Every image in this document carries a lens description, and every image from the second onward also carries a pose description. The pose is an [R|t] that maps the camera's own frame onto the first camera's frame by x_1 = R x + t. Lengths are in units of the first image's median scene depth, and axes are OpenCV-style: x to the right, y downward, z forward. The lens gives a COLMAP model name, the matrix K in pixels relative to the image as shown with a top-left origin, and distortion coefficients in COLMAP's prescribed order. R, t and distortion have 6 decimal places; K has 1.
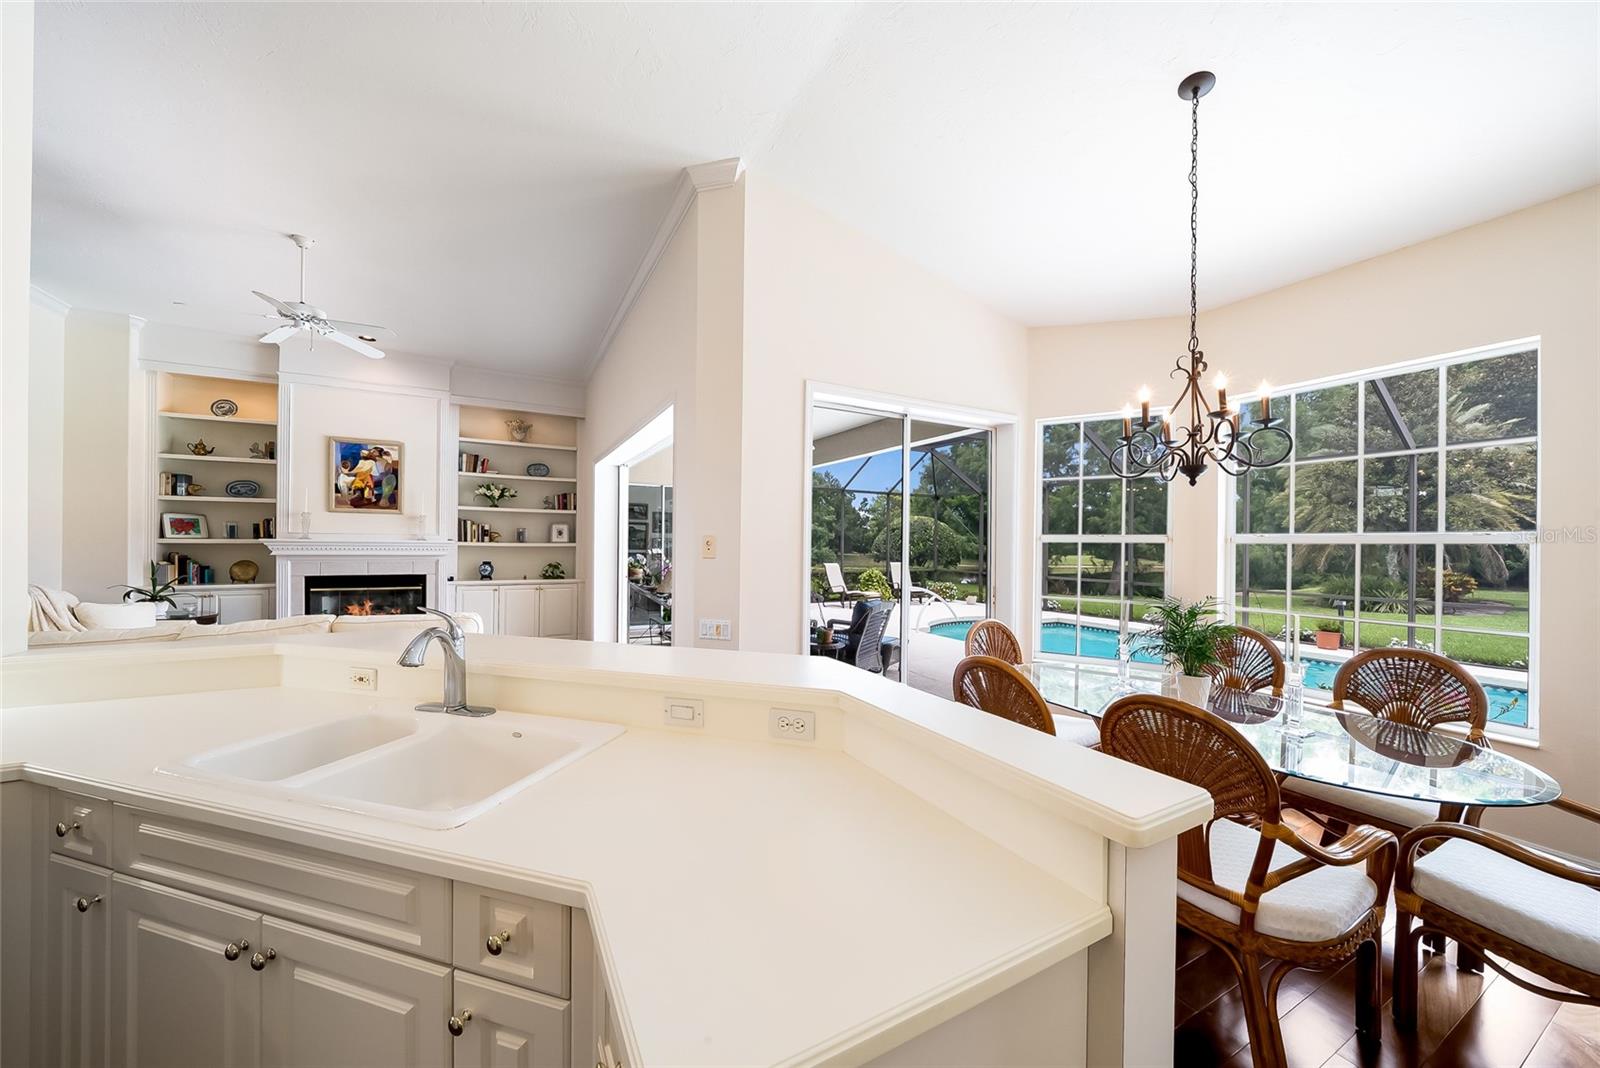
lens RADIAL K [[561.3, 0, 796.6], [0, 561.3, 540.3], [0, 0, 1]] dist [-0.002034, -0.000558]
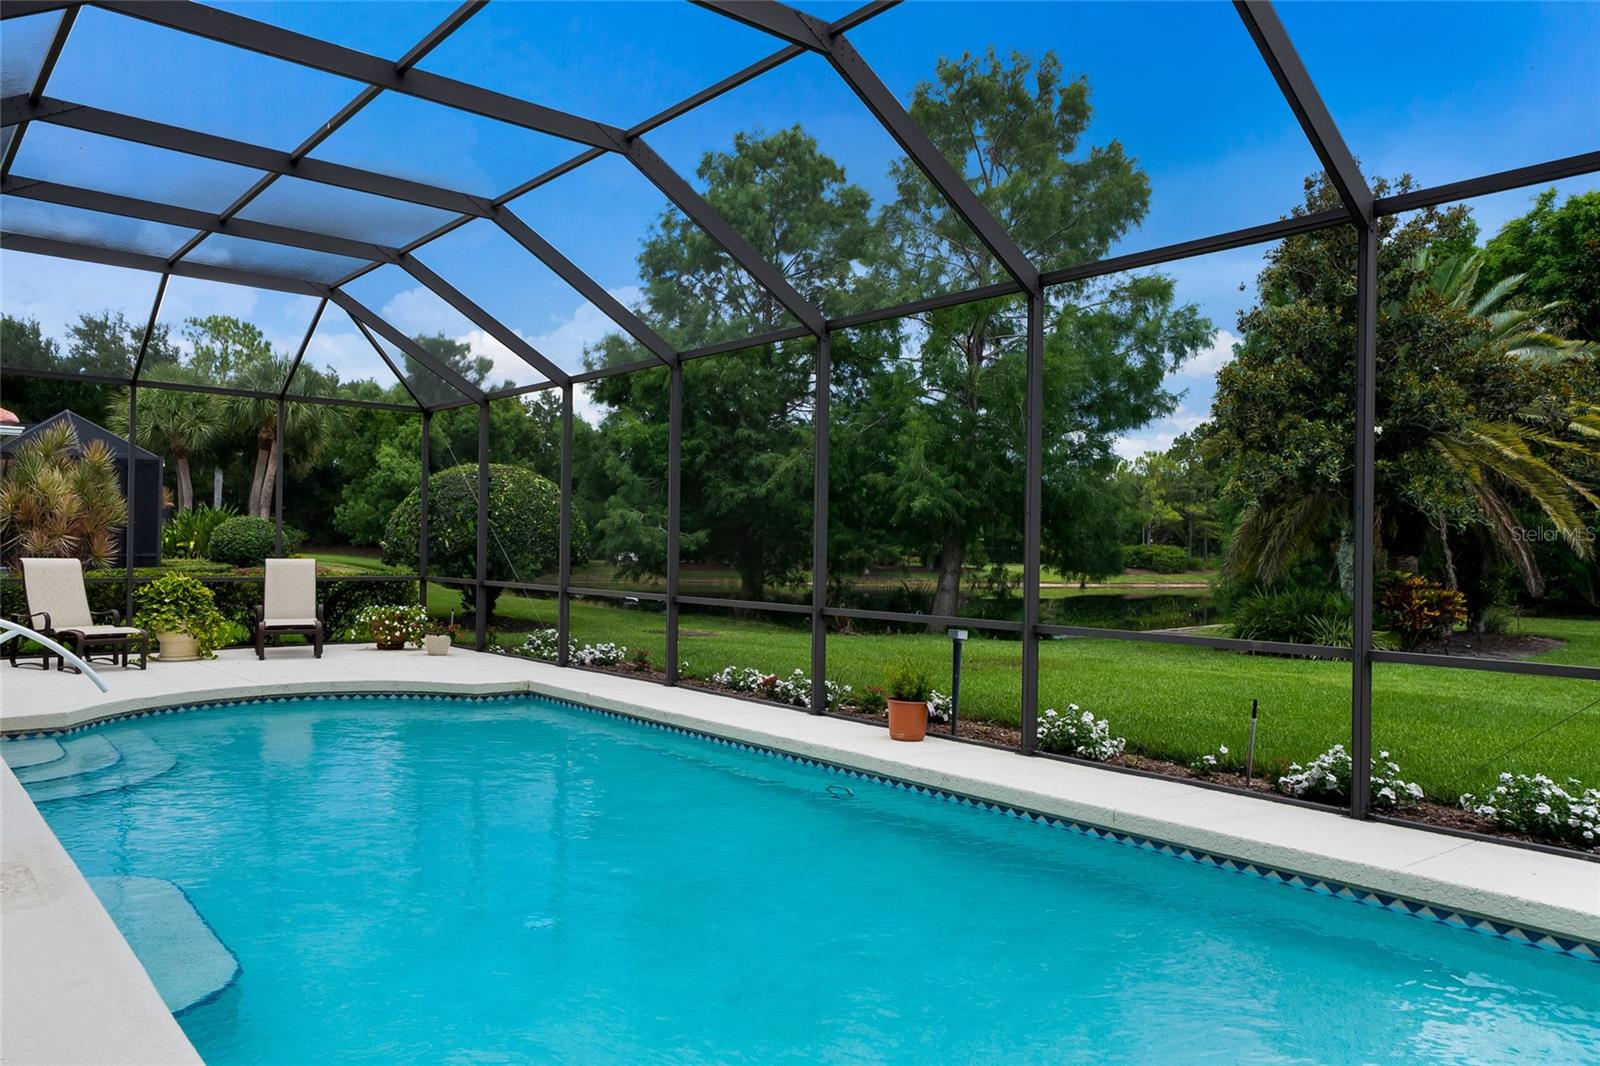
lens RADIAL K [[1126.8, 0, 821.6], [0, 1126.8, 523.8], [0, 0, 1]] dist [0.005570, -0.004368]
pose [[0.974830, 0.010286, 0.222712, 0.891148], [-0.007622, 0.999889, -0.012818, 0.050517], [-0.222820, 0.010798, 0.974800, 0.201291]]
